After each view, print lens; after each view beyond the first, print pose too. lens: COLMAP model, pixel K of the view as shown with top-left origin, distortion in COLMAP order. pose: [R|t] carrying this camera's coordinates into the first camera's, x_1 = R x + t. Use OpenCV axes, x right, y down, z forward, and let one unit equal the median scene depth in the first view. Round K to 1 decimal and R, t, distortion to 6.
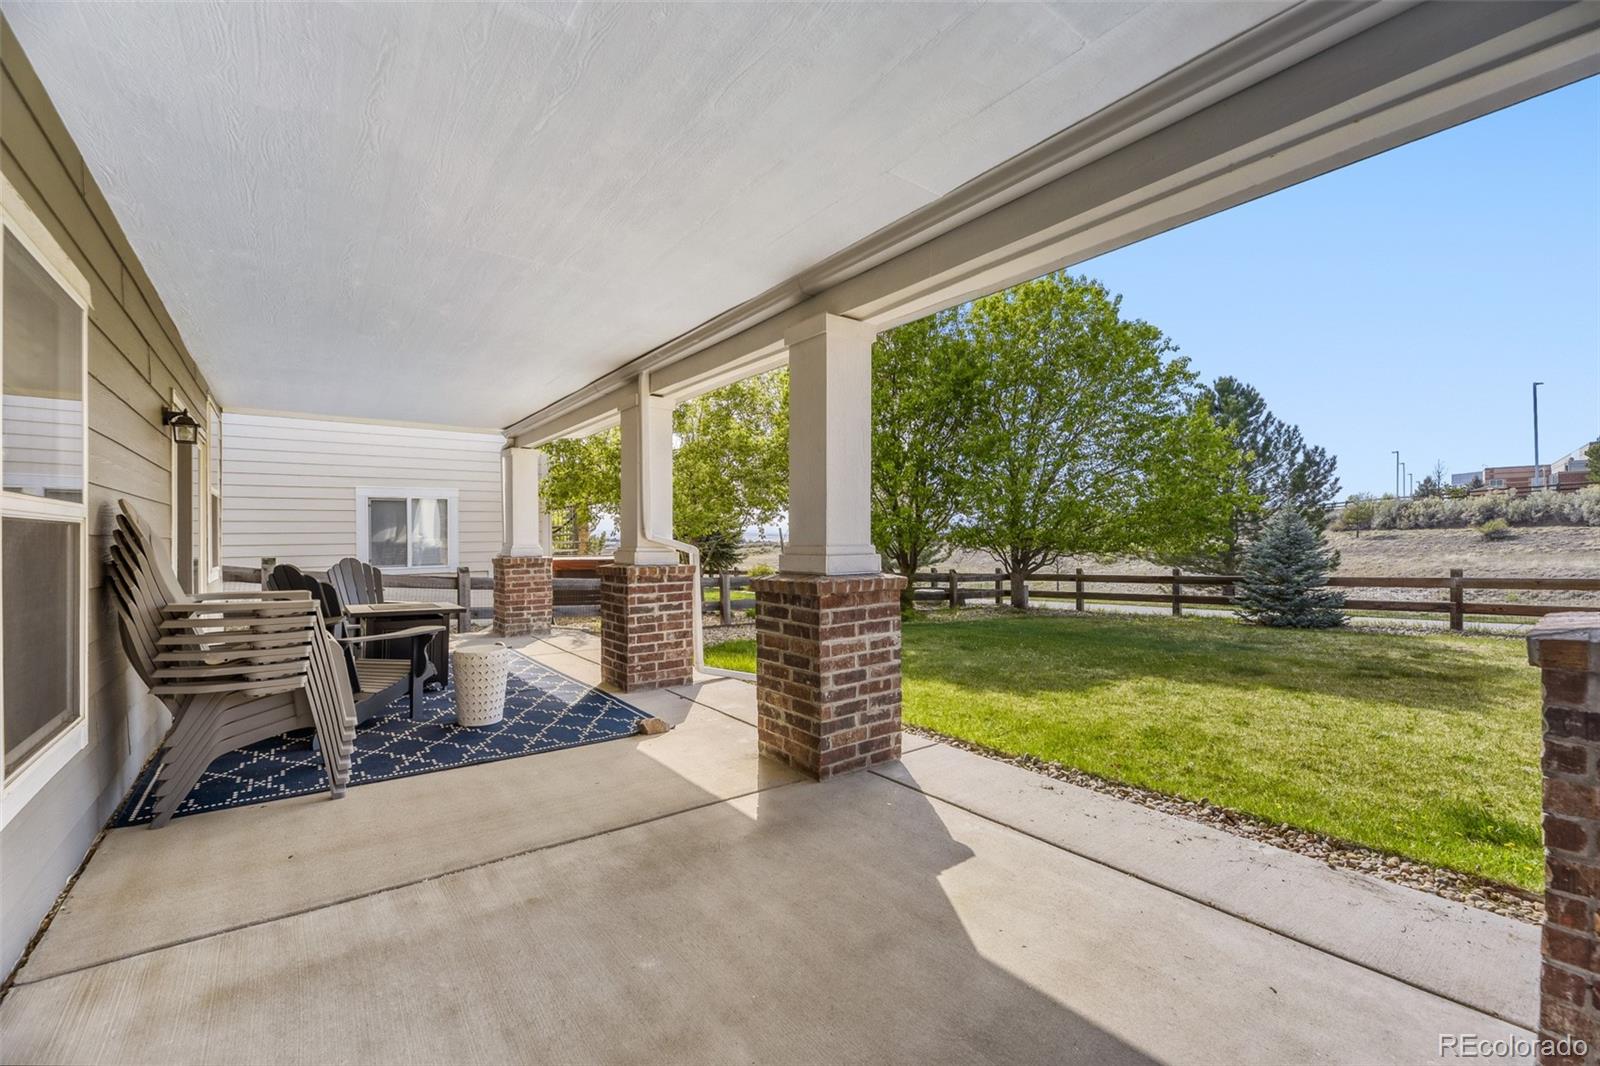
lens RADIAL K [[670.5, 0, 800.0], [0, 670.5, 533.0], [0, 0, 1]] dist [-0.000505, -0.000194]
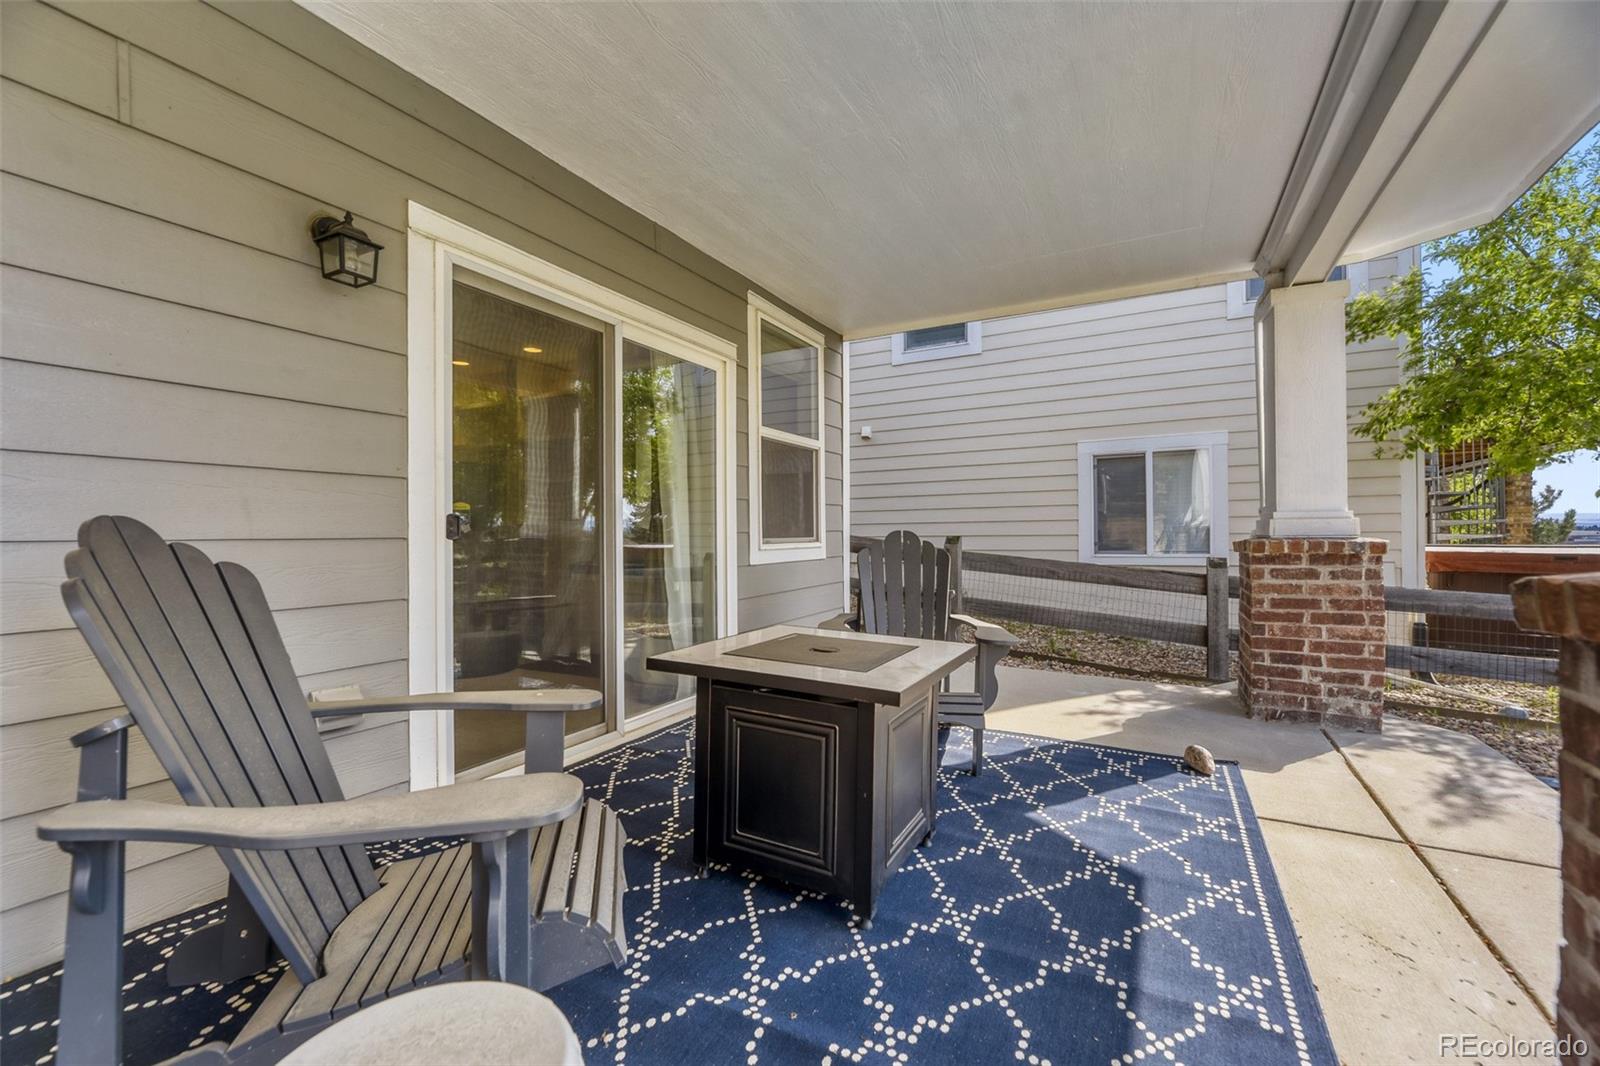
lens RADIAL K [[670.5, 0, 800.0], [0, 670.5, 533.0], [0, 0, 1]] dist [-0.000505, -0.000194]
pose [[0.413185, 0.004692, -0.910635, -0.156179], [0.009491, 0.999910, 0.009459, 0.025231], [0.910598, -0.012551, 0.413103, 0.533400]]
